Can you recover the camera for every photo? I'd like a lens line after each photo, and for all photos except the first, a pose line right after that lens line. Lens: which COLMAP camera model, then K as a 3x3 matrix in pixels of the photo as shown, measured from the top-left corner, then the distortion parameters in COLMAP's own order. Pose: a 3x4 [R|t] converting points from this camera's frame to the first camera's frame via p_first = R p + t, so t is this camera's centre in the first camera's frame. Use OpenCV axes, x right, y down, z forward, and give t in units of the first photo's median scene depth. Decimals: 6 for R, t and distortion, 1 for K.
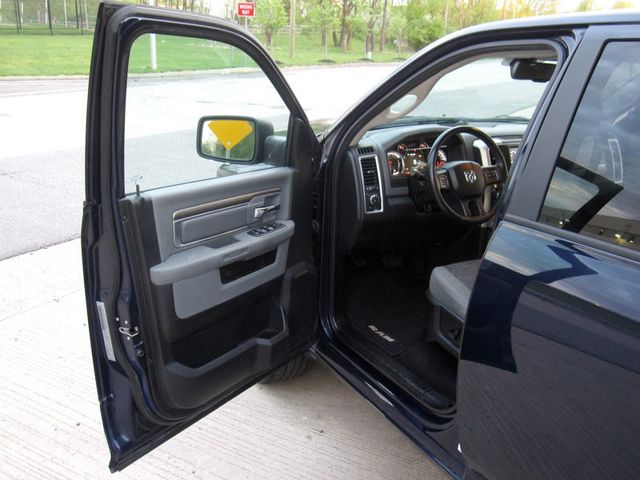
lens RADIAL K [[630.8, 0, 323.0], [0, 630.8, 242.1], [0, 0, 1]] dist [-0.068064, 0.000000]
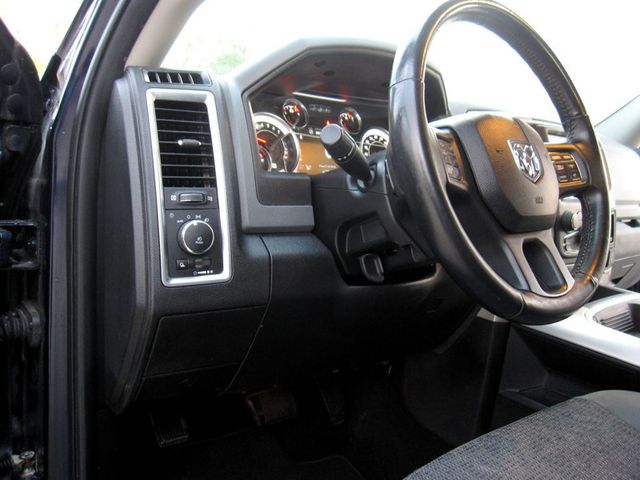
lens RADIAL K [[536.3, 0, 320.1], [0, 536.3, 241.3], [0, 0, 1]] dist [-0.069657, 0.032078]
pose [[0.984586, 0.017869, 0.173985, 0.093043], [0.006468, 0.990366, -0.138320, -0.031139], [-0.174780, 0.137314, 0.974986, 0.747486]]
